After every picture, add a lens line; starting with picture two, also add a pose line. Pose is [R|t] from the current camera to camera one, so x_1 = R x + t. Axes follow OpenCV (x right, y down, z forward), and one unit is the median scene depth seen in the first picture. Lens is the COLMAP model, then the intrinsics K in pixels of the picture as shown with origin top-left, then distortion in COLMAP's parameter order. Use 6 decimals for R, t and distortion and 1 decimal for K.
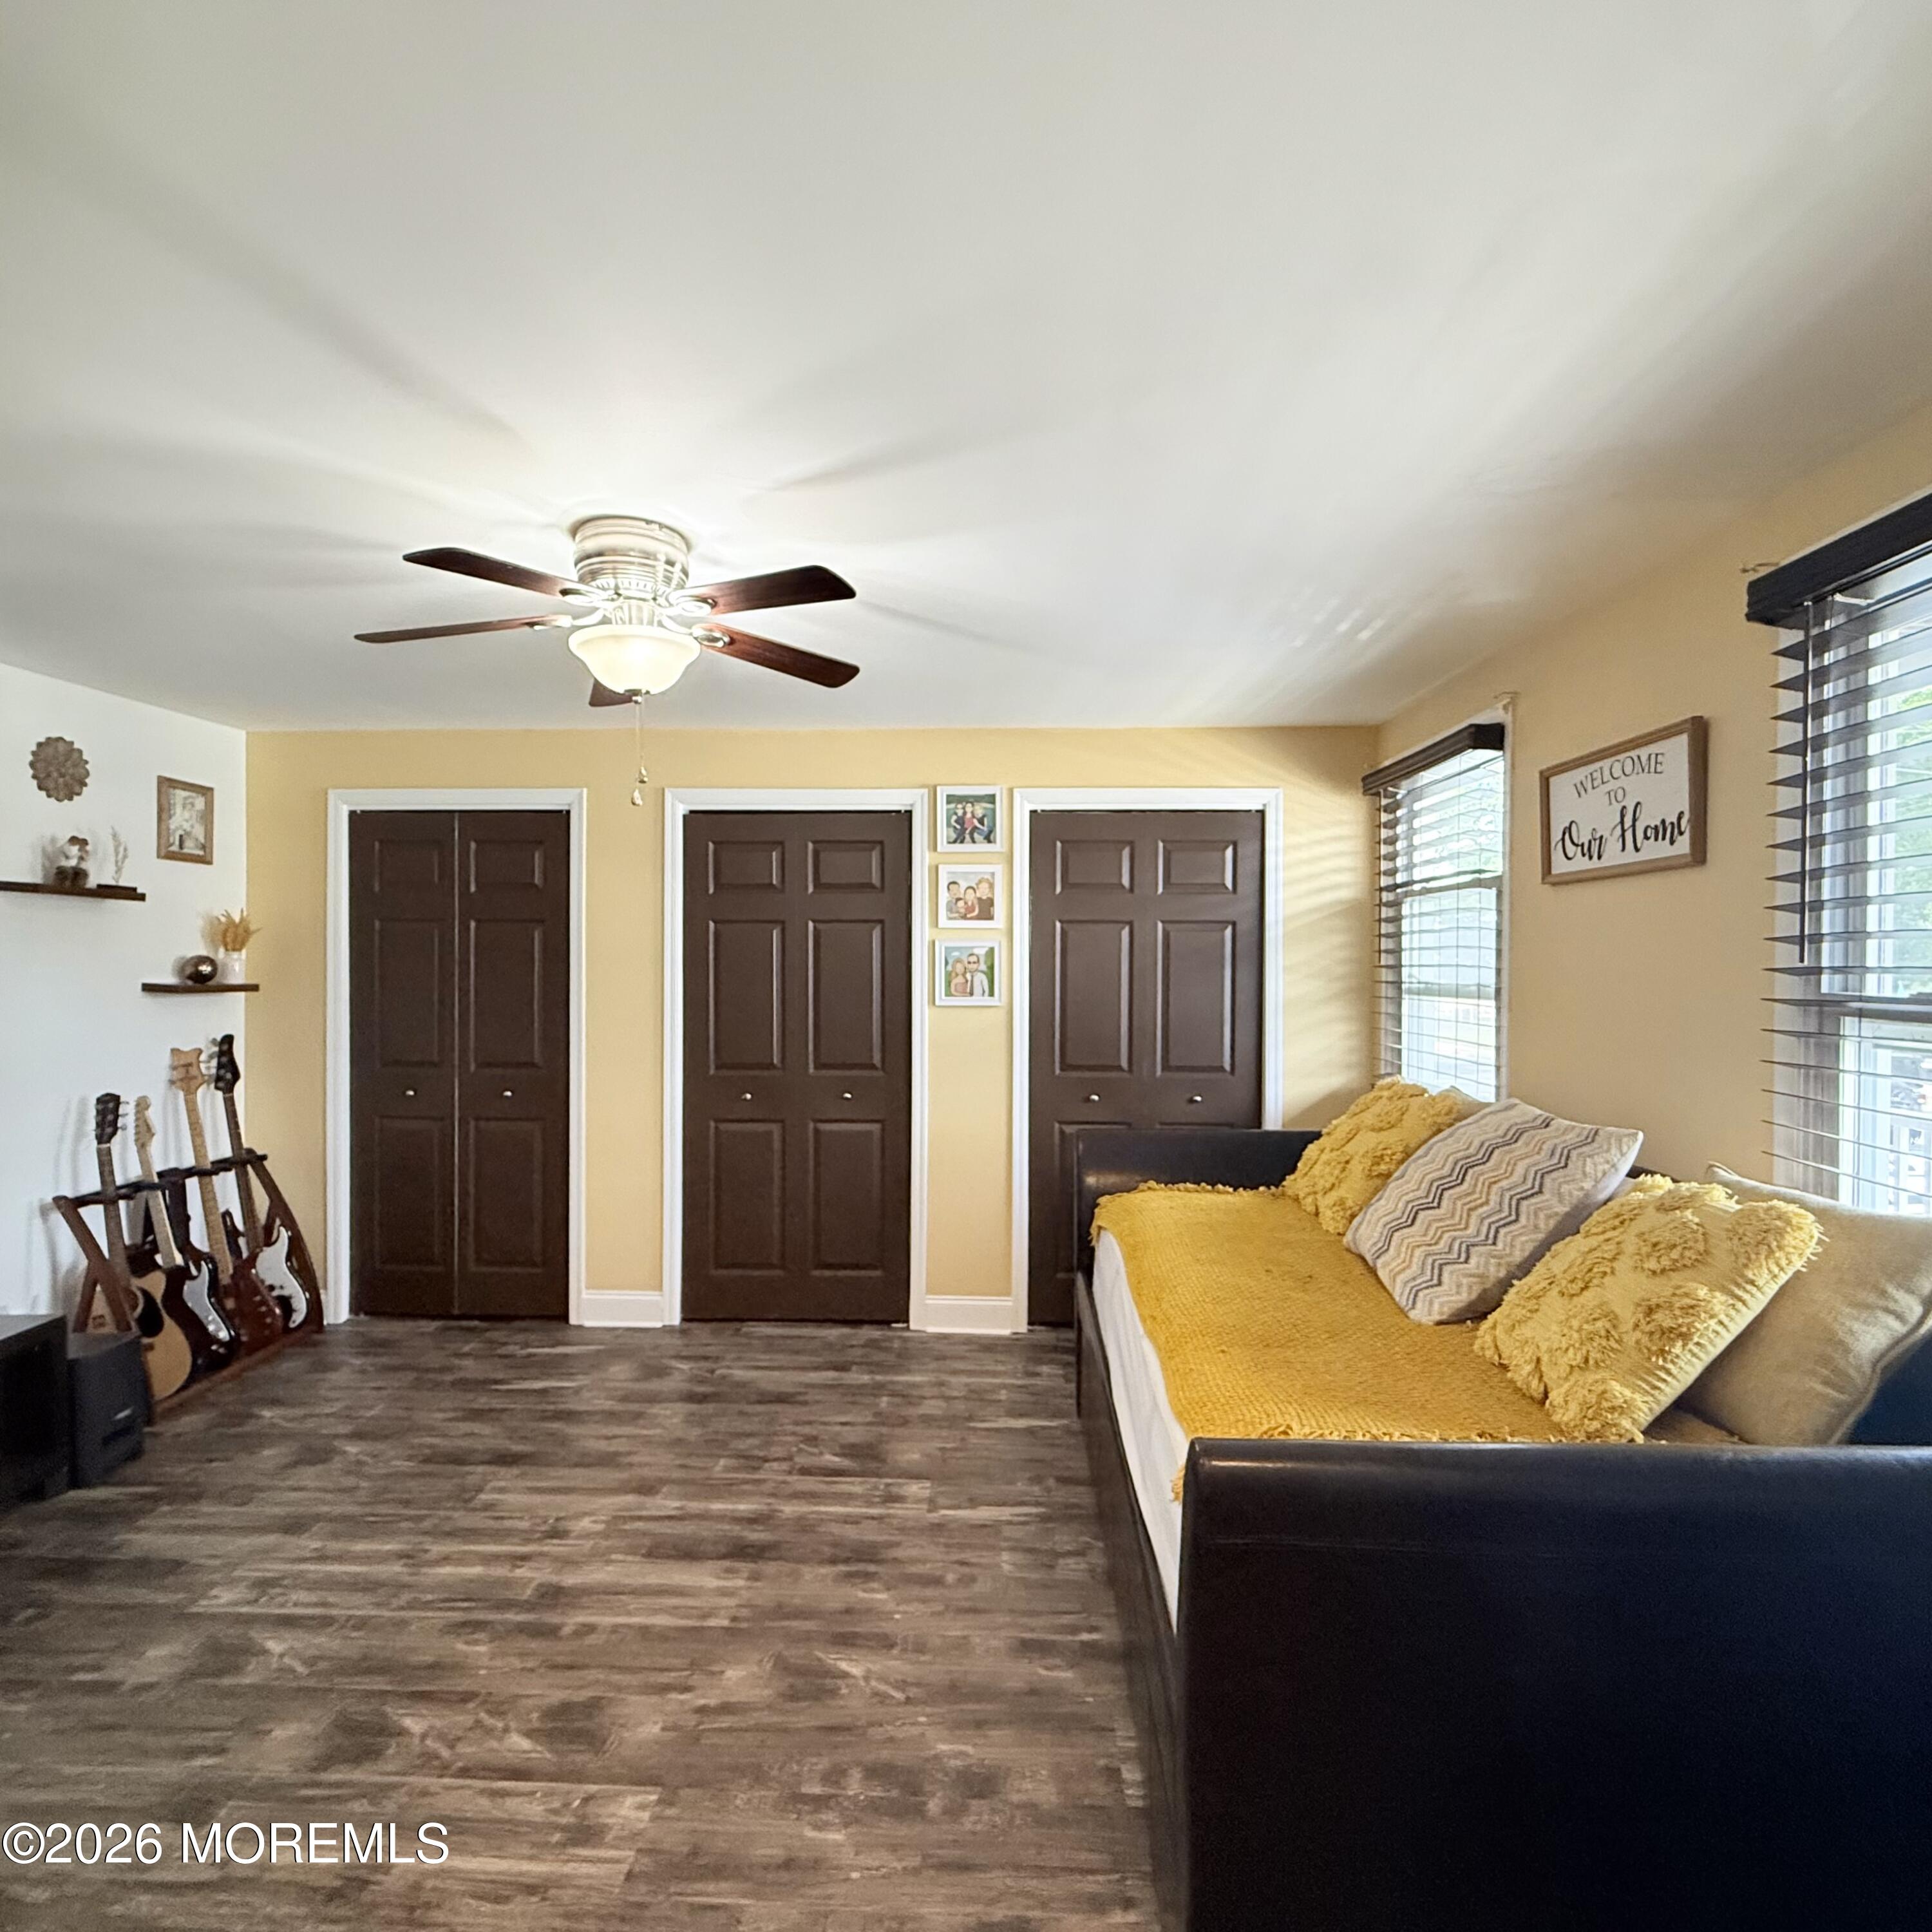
lens RADIAL K [[1034.4, 0, 950.5], [0, 1034.4, 971.9], [0, 0, 1]] dist [0.004143, -0.000231]
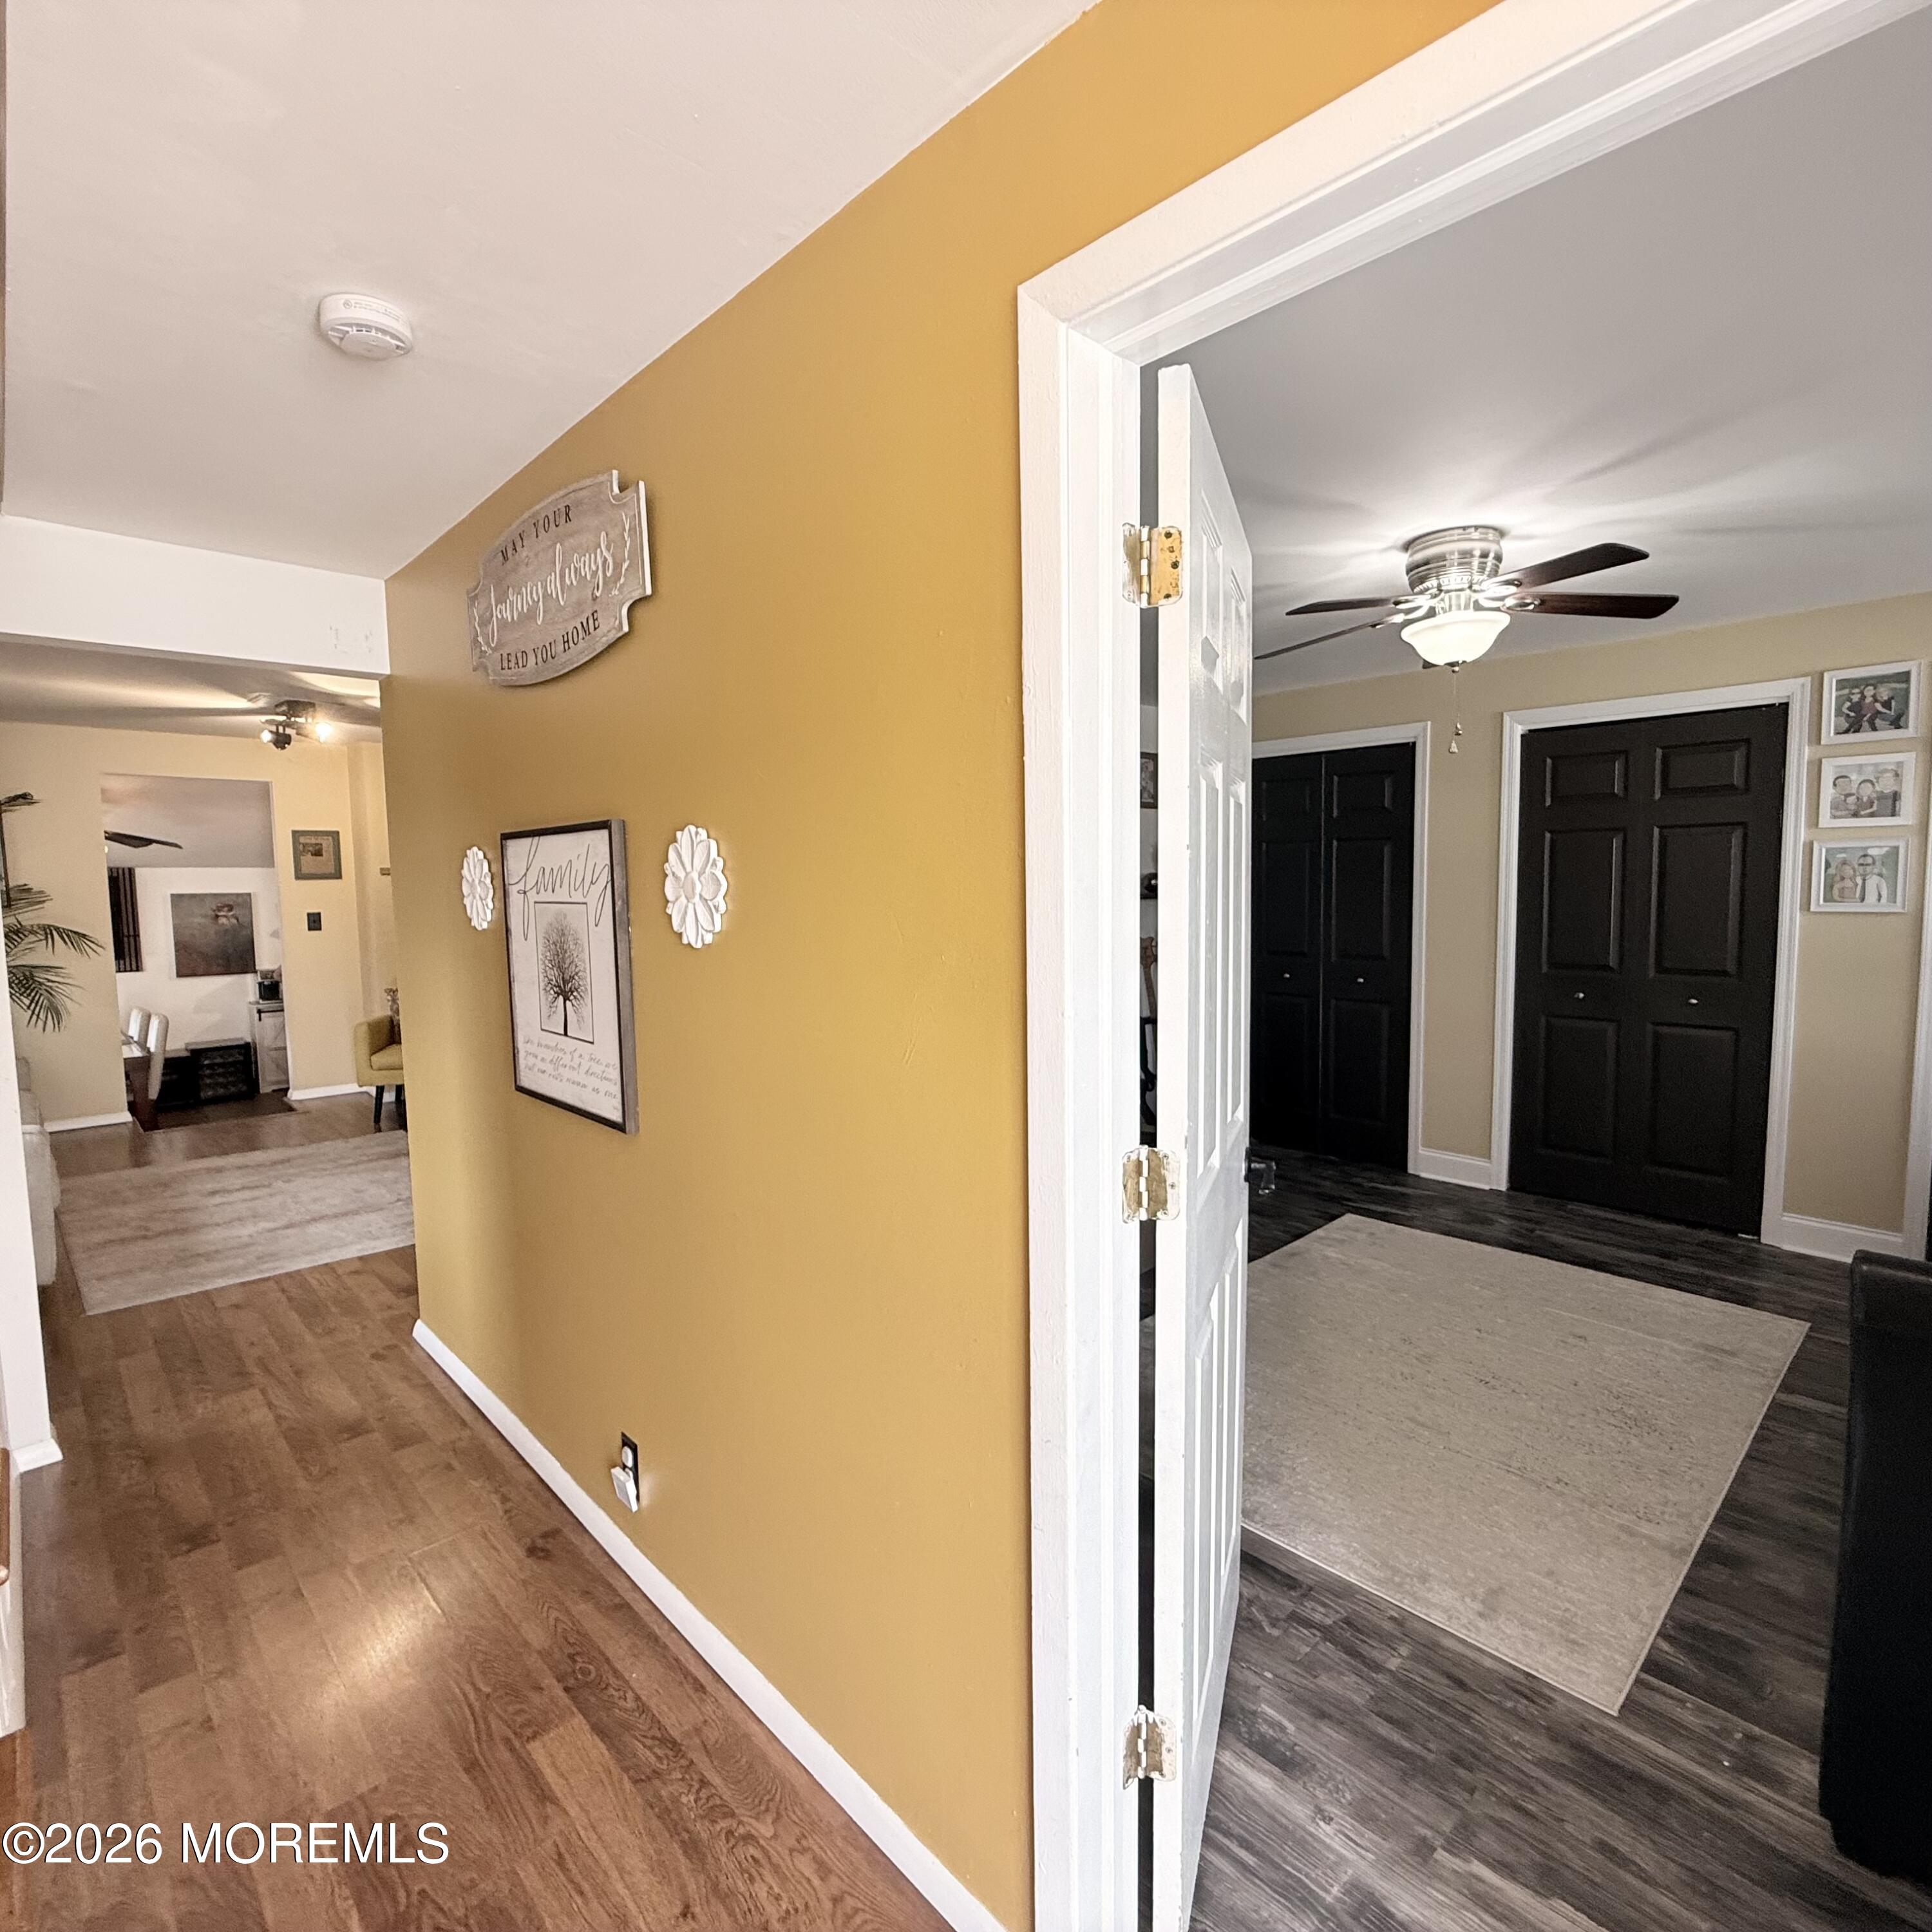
lens RADIAL K [[1034.4, 0, 958.2], [0, 1034.4, 961.5], [0, 0, 1]] dist [0.004143, -0.000231]
pose [[0.705668, 0.041276, -0.707339, 0.107555], [0.018531, 0.996885, 0.076659, -0.008898], [0.708300, -0.067204, 0.702705, -0.208095]]
